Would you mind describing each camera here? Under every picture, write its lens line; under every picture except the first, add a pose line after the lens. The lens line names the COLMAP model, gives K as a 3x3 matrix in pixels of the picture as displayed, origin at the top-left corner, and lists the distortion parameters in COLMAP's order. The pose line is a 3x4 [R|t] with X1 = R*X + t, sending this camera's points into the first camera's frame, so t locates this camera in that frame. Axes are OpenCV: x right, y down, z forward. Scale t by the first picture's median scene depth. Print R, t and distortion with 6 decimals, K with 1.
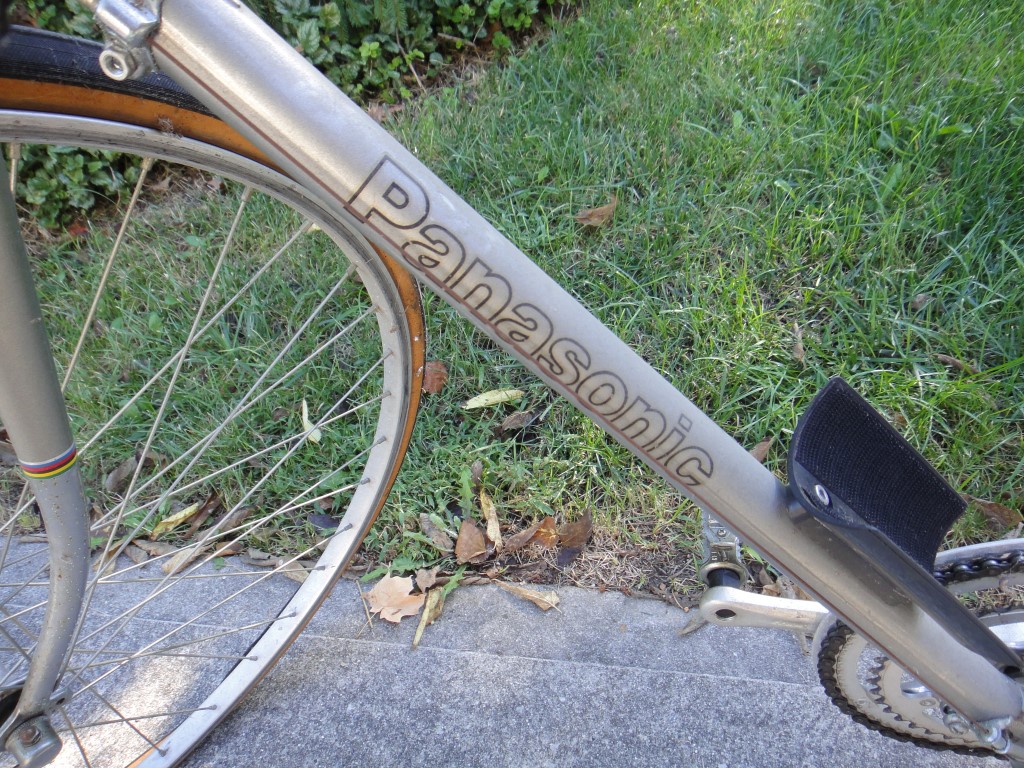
lens RADIAL K [[730.5, 0, 512.8], [0, 730.5, 373.7], [0, 0, 1]] dist [0.000111, 0.001130]
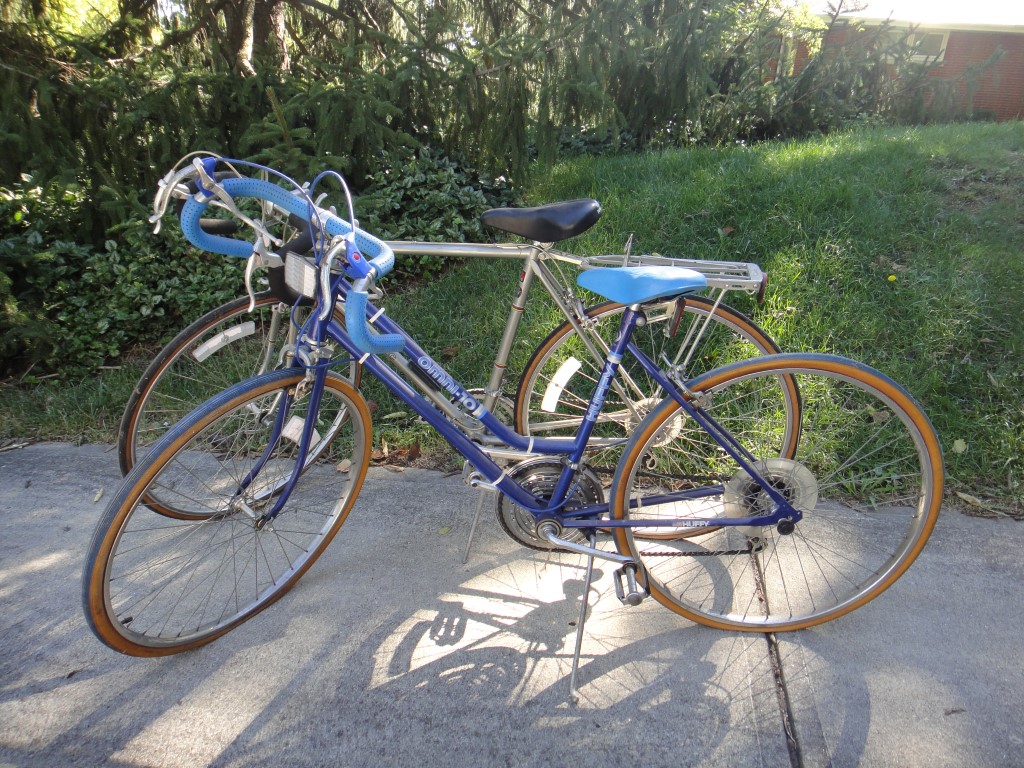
lens RADIAL K [[730.5, 0, 512.4], [0, 730.5, 380.4], [0, 0, 1]] dist [0.000111, 0.001130]
pose [[0.998459, 0.054519, 0.010337, 0.326382], [-0.050287, 0.967755, -0.246824, 0.490793], [-0.023460, 0.245924, 0.969005, -1.383520]]
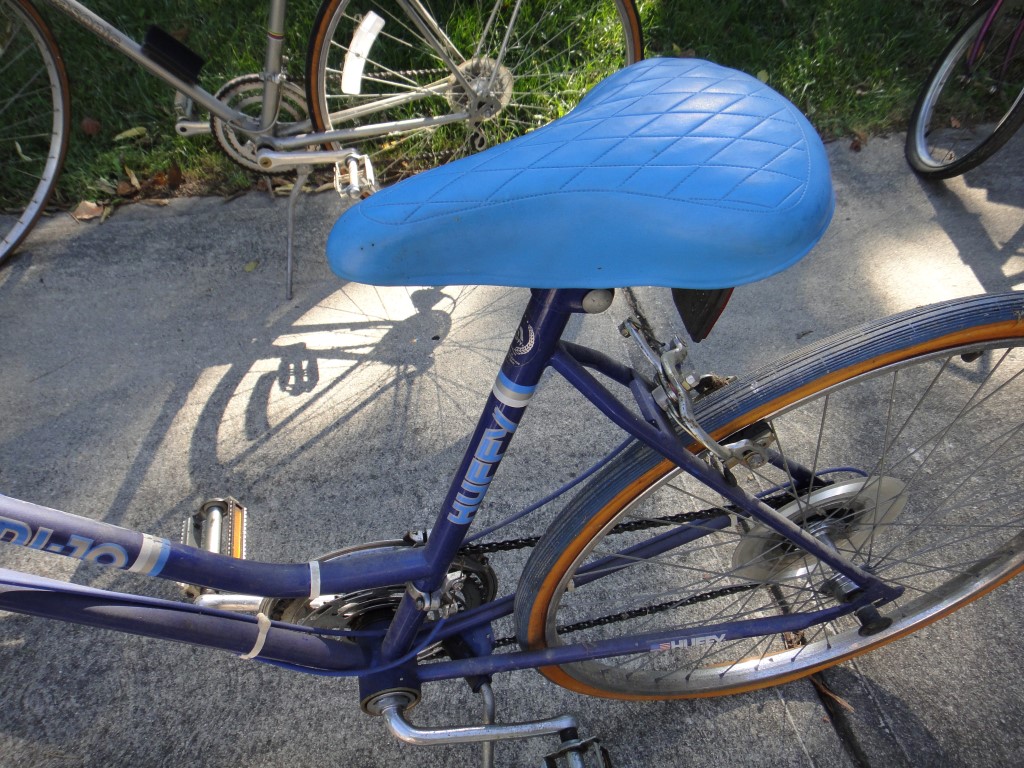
lens RADIAL K [[730.5, 0, 515.9], [0, 730.5, 382.2], [0, 0, 1]] dist [0.000111, 0.001130]
pose [[0.934137, -0.195680, 0.298490, 0.209501], [0.149463, 0.973918, 0.170716, 0.469666], [-0.324111, -0.114859, 0.939020, -1.138295]]
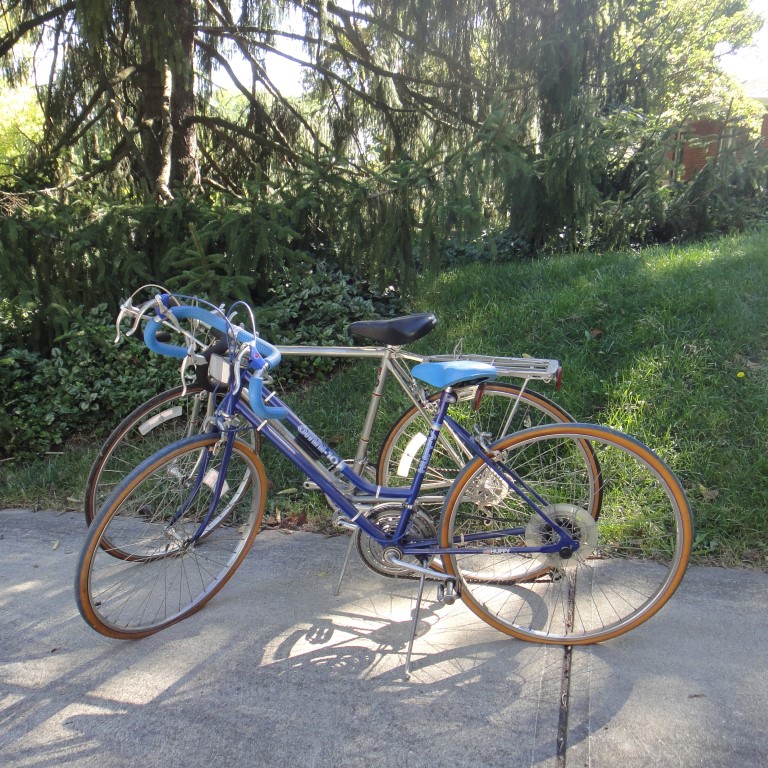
lens RADIAL K [[823.4, 0, 329.0], [0, 823.4, 427.8], [0, 0, 1]] dist [-0.000284, 0.000000]
pose [[0.991217, 0.056695, -0.119476, 0.498605], [-0.092720, 0.942130, -0.322170, 0.808485], [0.094296, 0.330418, 0.939113, -2.084676]]
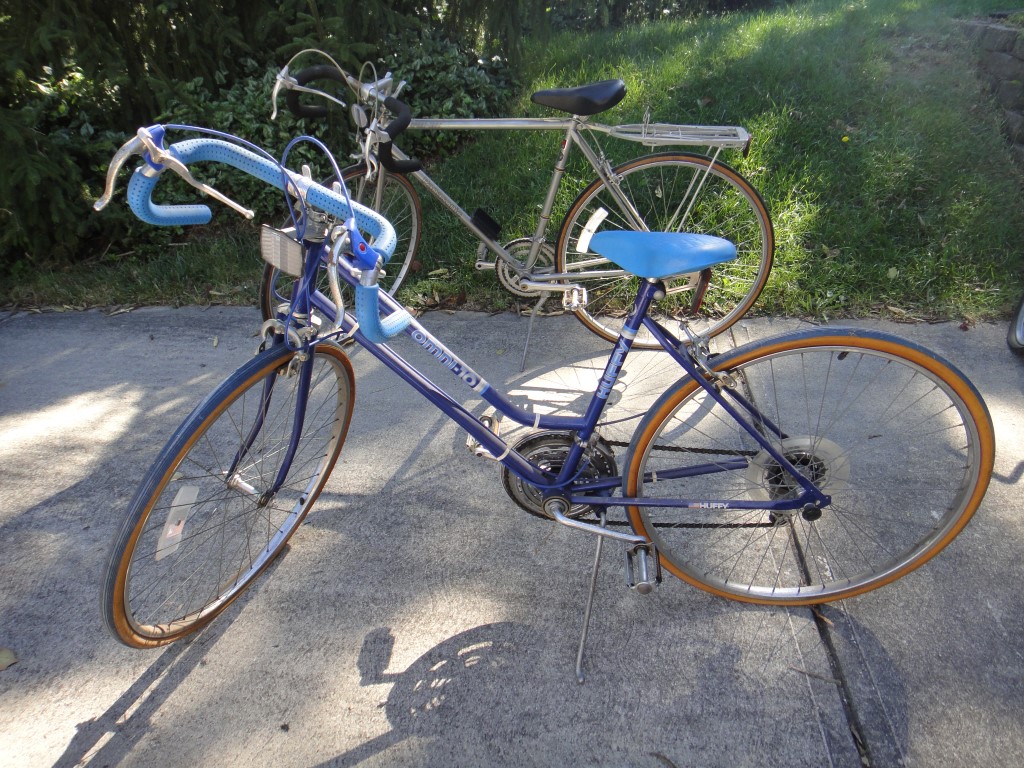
lens RADIAL K [[730.5, 0, 512.1], [0, 730.5, 383.7], [0, 0, 1]] dist [0.000111, 0.001130]
pose [[0.997814, 0.000924, 0.066075, 0.076999], [0.005153, 0.995769, -0.091744, 0.732277], [-0.065881, 0.091884, 0.993588, -1.859285]]
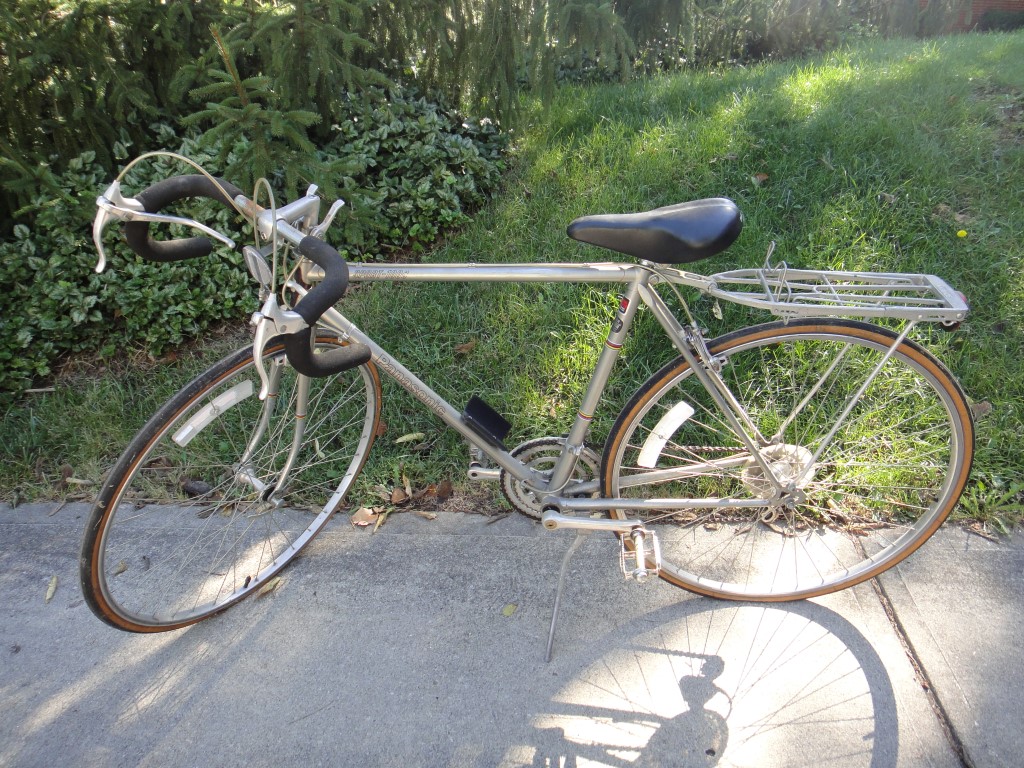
lens RADIAL K [[730.5, 0, 512.8], [0, 730.5, 379.2], [0, 0, 1]] dist [0.000111, 0.001130]
pose [[0.995743, -0.007926, 0.091827, 0.070898], [0.021110, 0.989425, -0.143499, 0.164441], [-0.089718, 0.144827, 0.985381, -1.023834]]
